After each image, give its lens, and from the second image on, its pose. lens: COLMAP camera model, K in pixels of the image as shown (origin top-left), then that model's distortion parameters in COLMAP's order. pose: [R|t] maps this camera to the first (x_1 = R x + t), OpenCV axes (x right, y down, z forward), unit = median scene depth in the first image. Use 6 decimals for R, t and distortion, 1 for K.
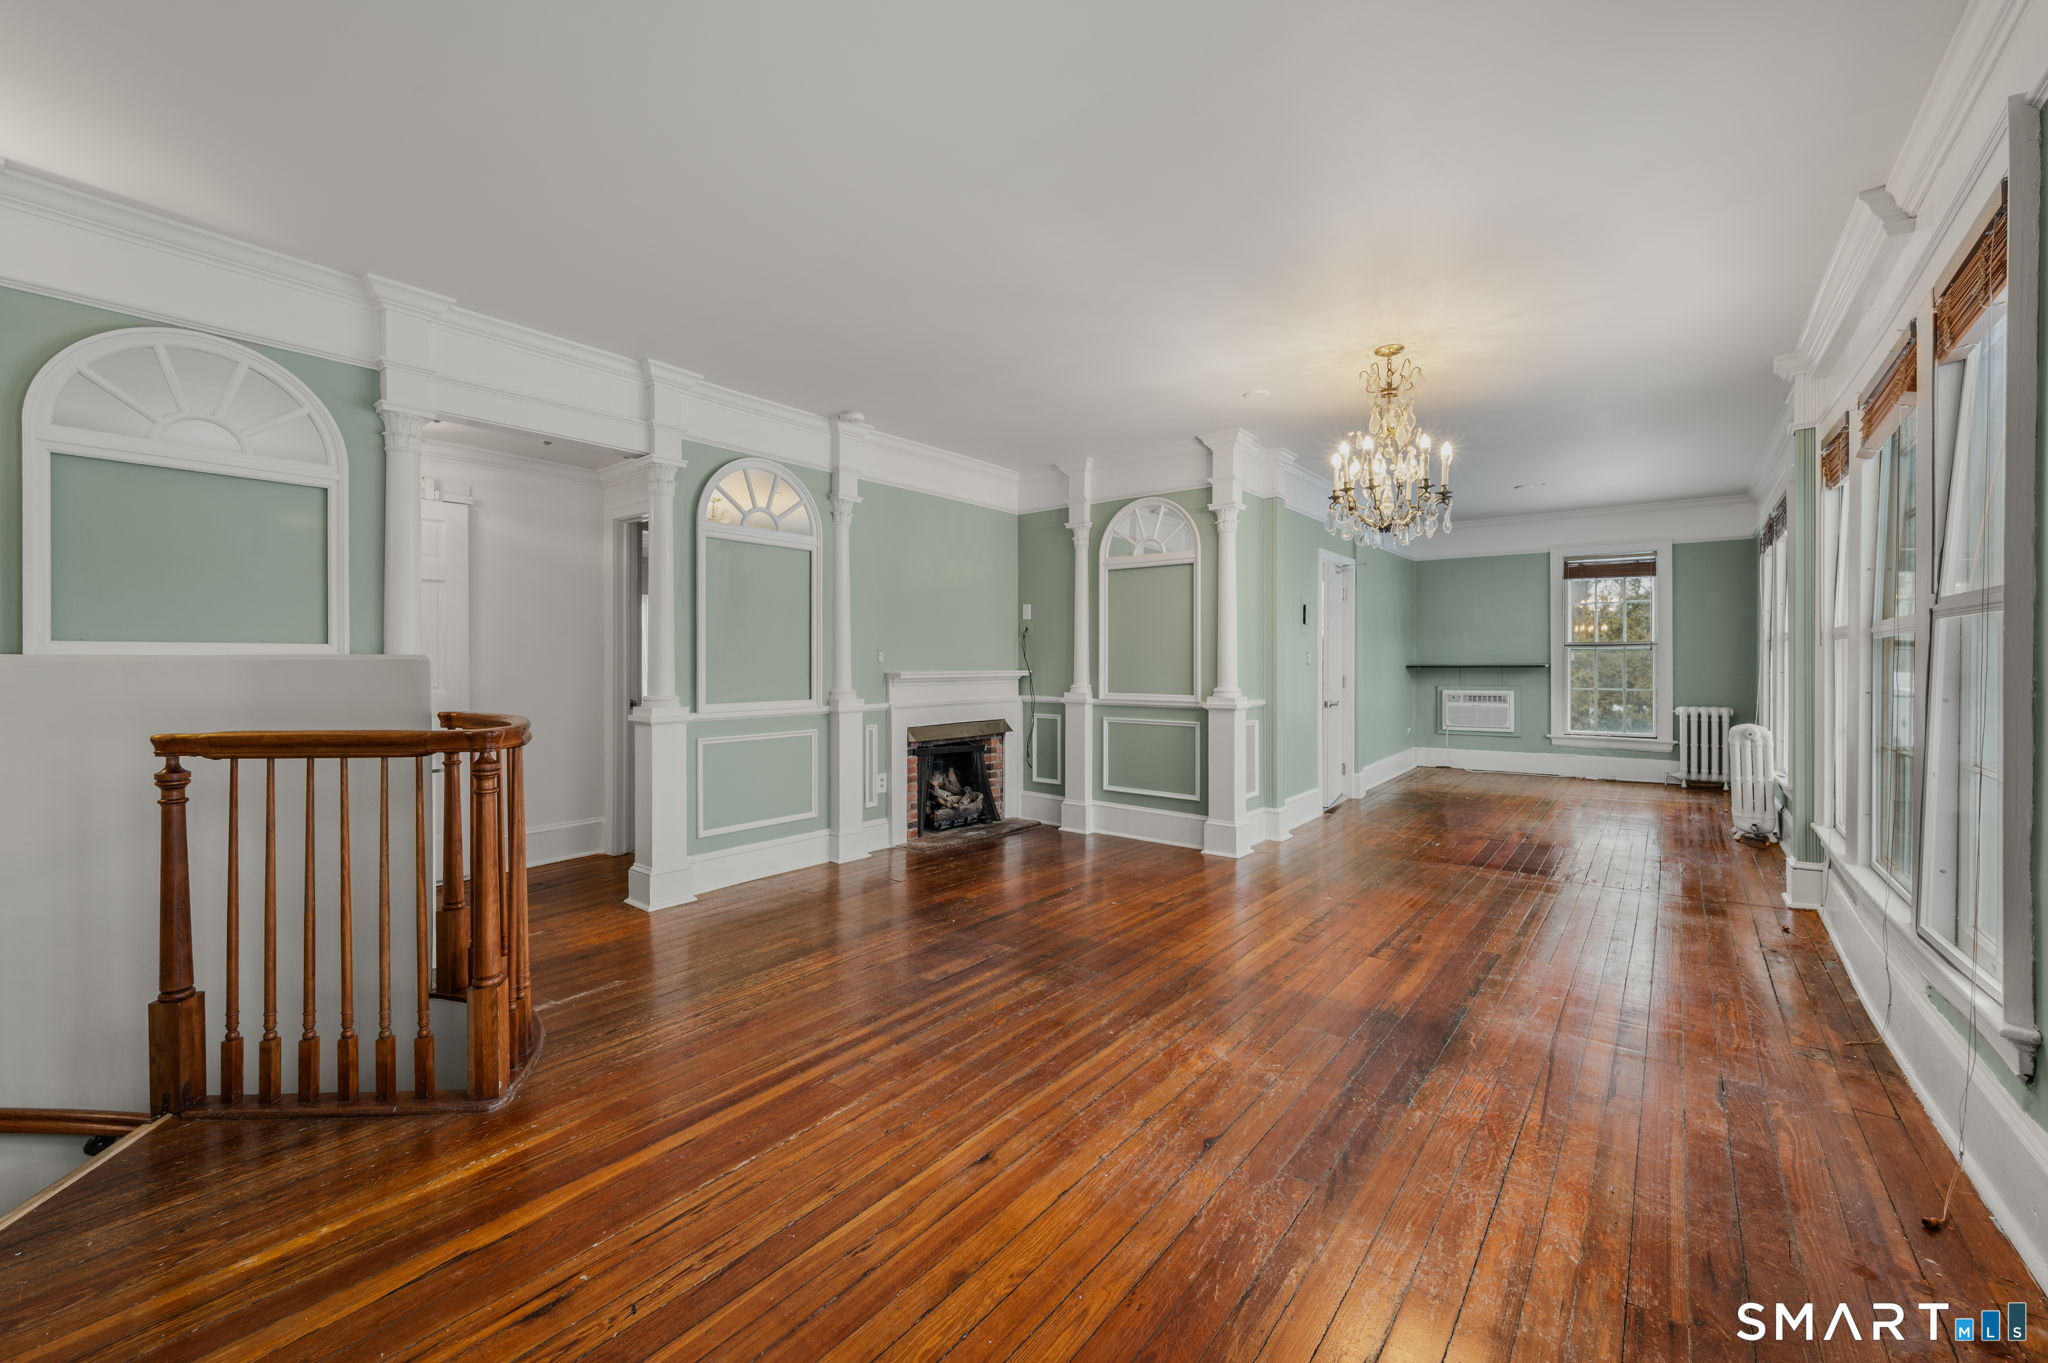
lens RADIAL K [[802.9, 0, 1027.2], [0, 802.9, 674.6], [0, 0, 1]] dist [0.002649, 0.000082]
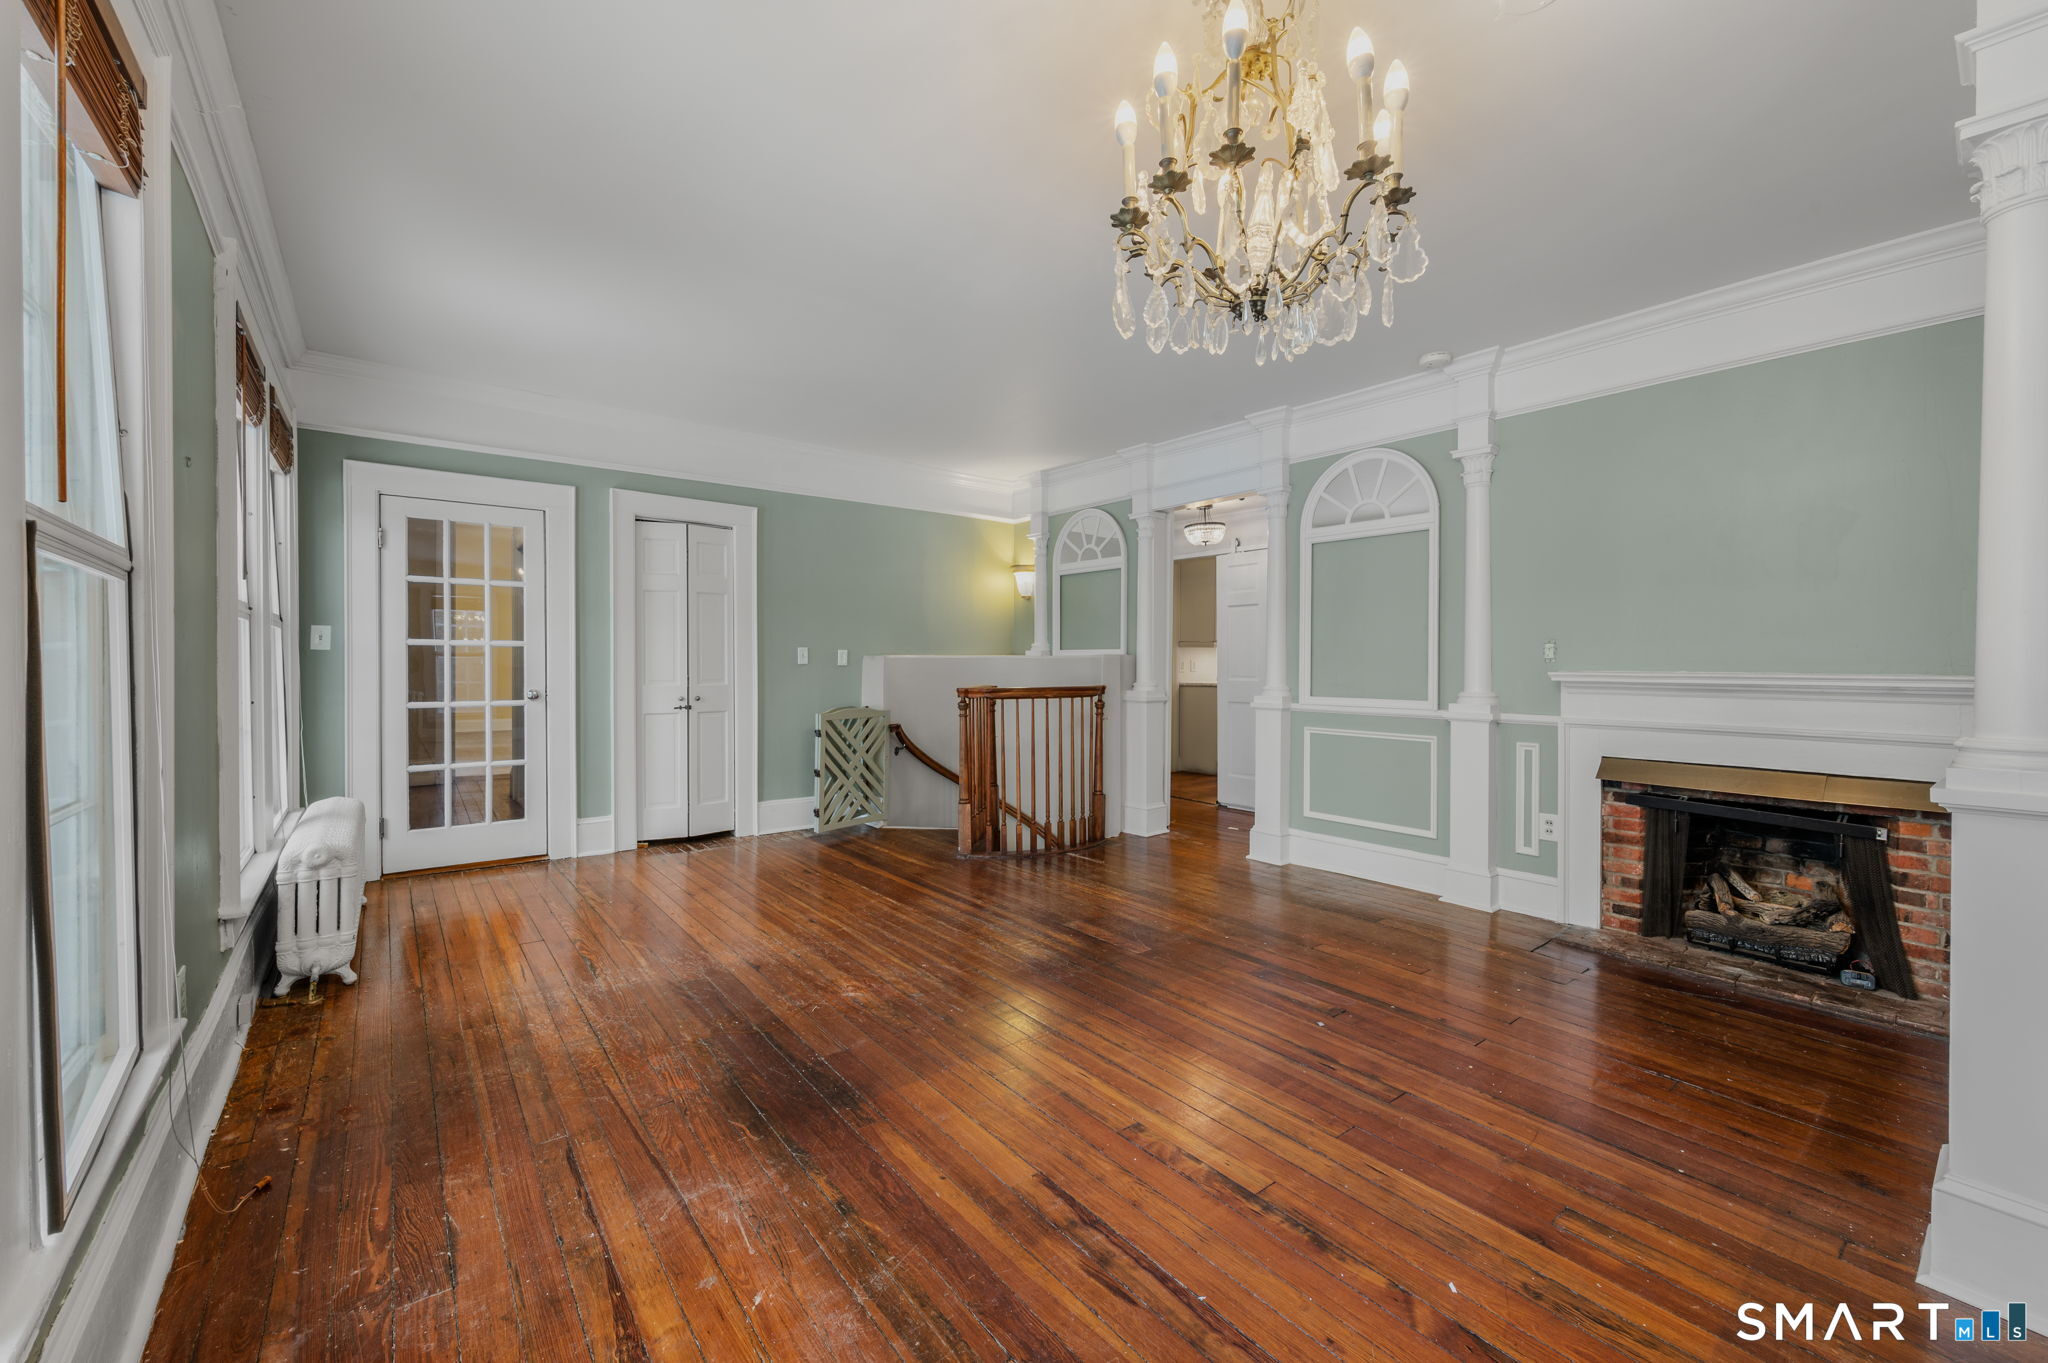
lens RADIAL K [[802.9, 0, 1026.3], [0, 802.9, 668.6], [0, 0, 1]] dist [0.002649, 0.000082]
pose [[-0.219746, 0.006615, -0.975535, 0.996956], [-0.018079, 0.999778, 0.010852, -0.007987], [0.975390, 0.020022, -0.219578, 1.135455]]
